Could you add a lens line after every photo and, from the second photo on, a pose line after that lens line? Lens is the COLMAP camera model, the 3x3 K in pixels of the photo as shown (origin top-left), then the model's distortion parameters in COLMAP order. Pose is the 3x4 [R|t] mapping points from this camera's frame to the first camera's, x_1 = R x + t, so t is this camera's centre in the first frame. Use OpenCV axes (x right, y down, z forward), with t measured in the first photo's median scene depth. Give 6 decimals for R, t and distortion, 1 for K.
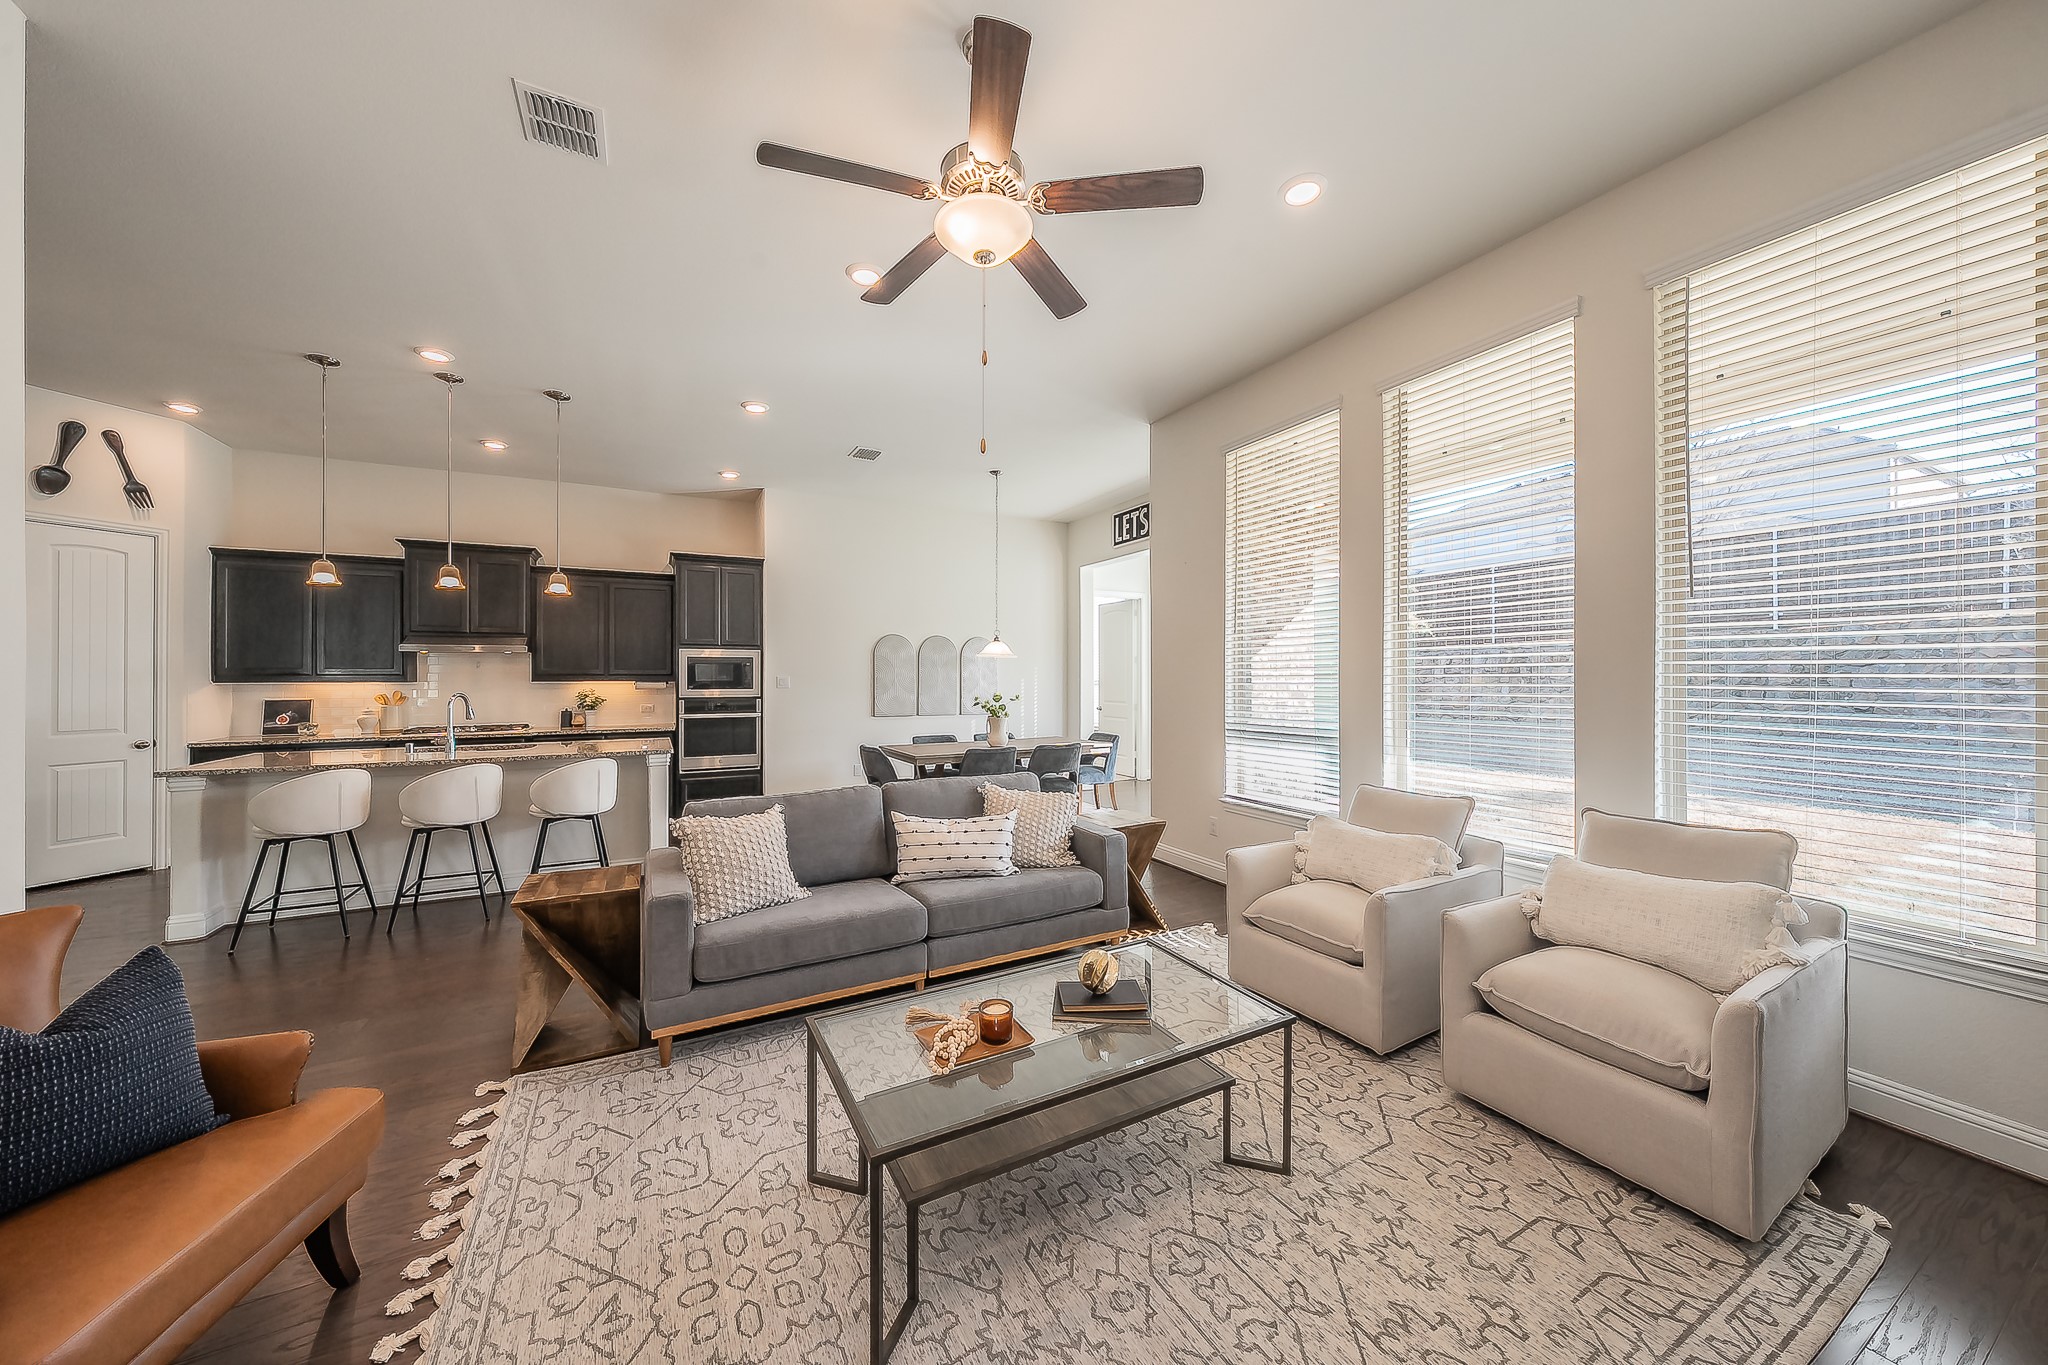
lens RADIAL K [[705.9, 0, 1020.6], [0, 705.9, 675.8], [0, 0, 1]] dist [-0.000125, 0.000051]
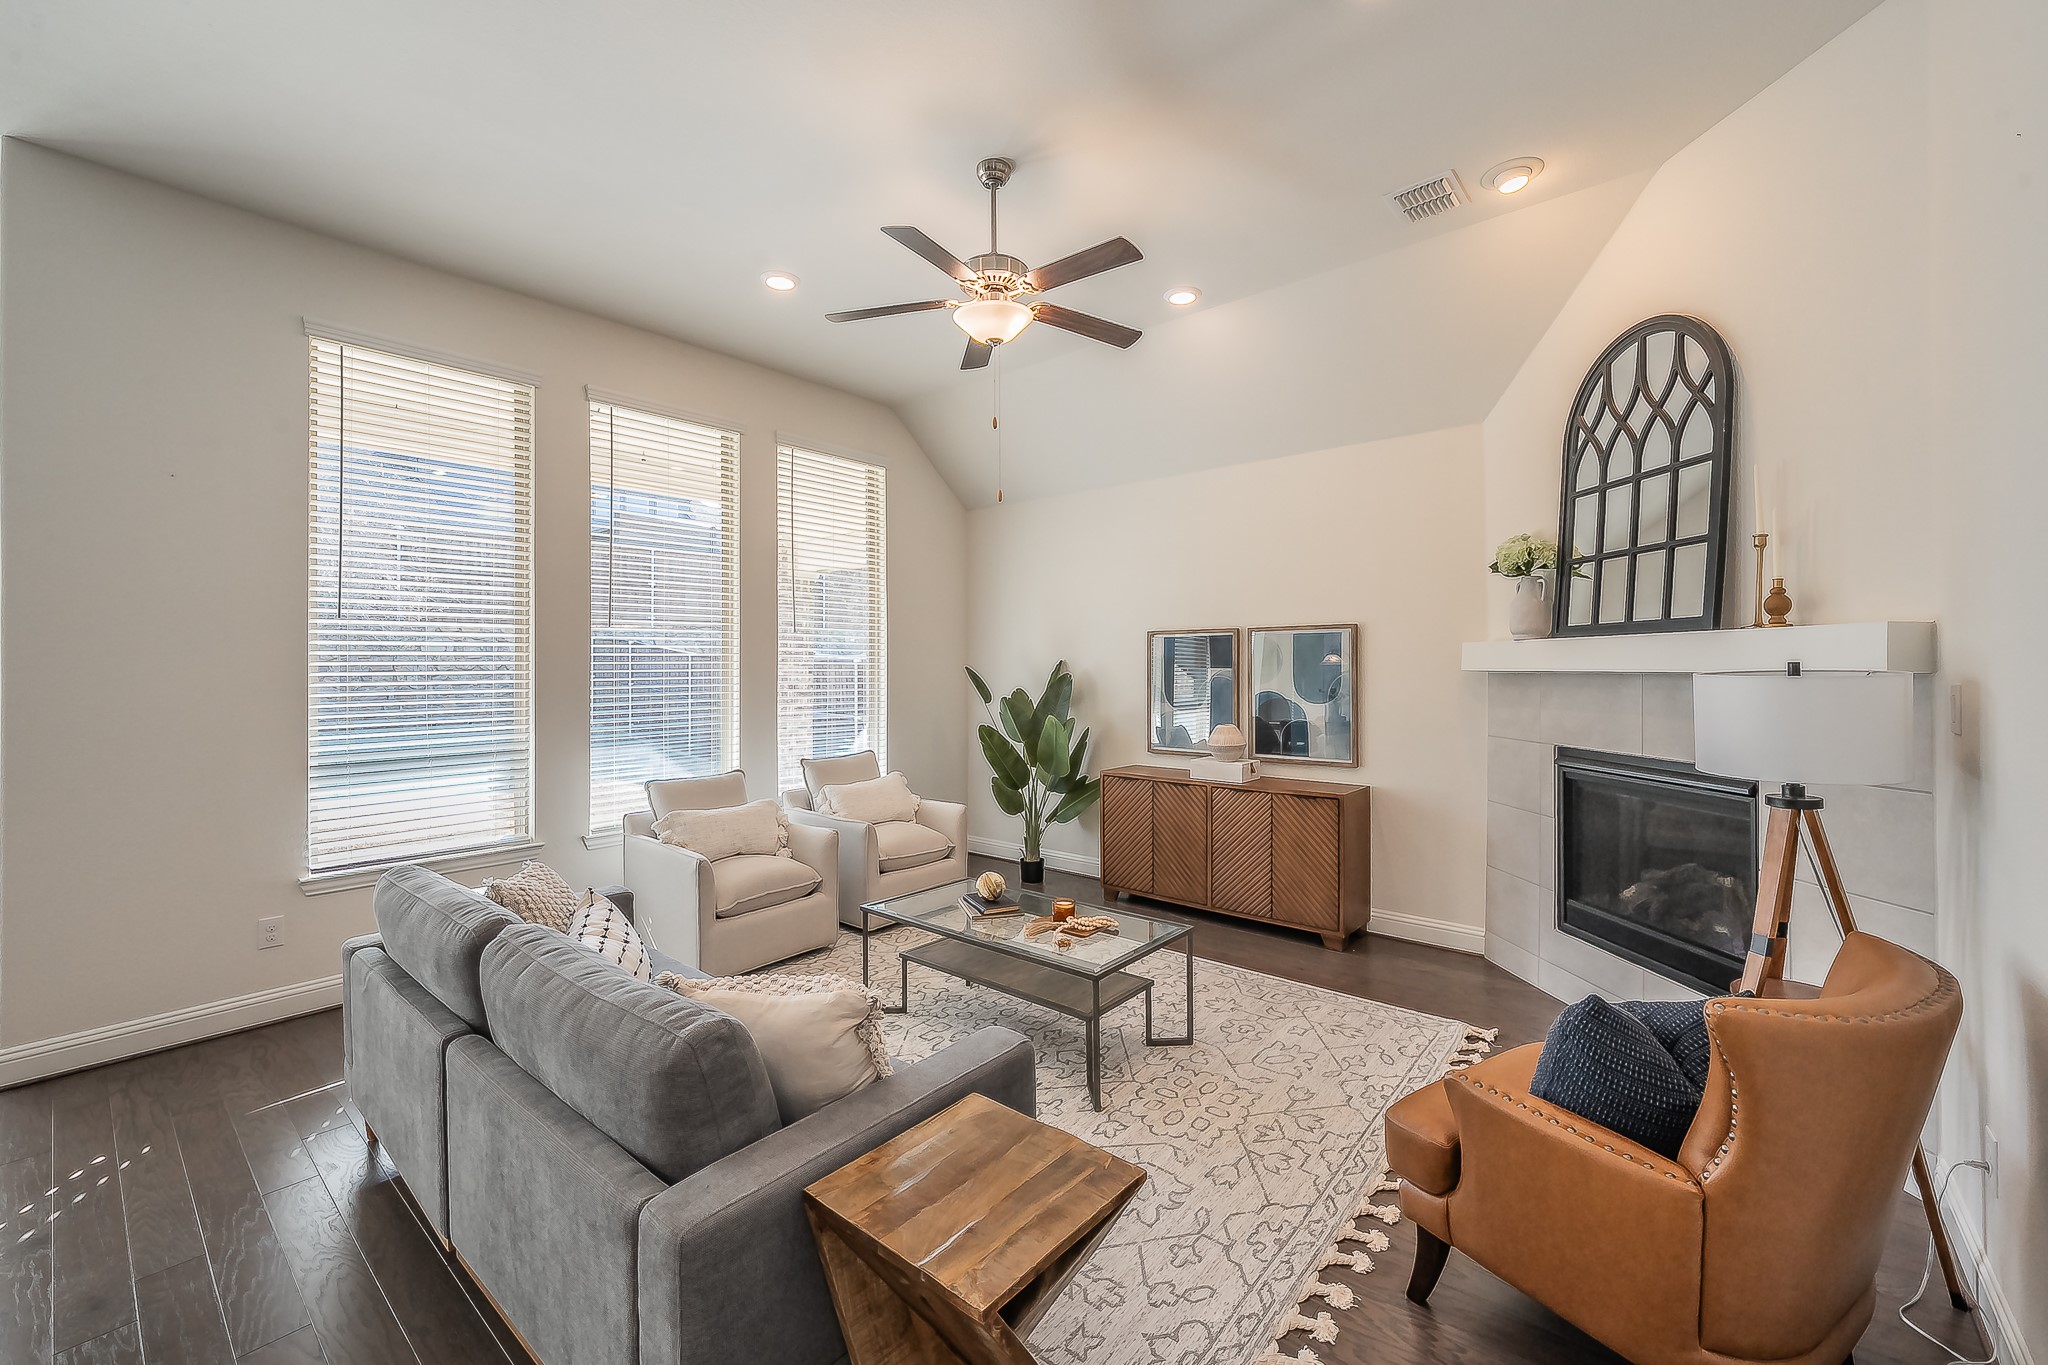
lens RADIAL K [[820.7, 0, 1032.5], [0, 820.7, 661.2], [0, 0, 1]] dist [-0.002676, -0.000124]
pose [[-0.376522, 0.010642, 0.926346, -0.452717], [0.006139, 0.999941, -0.008992, -0.005573], [-0.926387, 0.002301, -0.376565, 0.478847]]
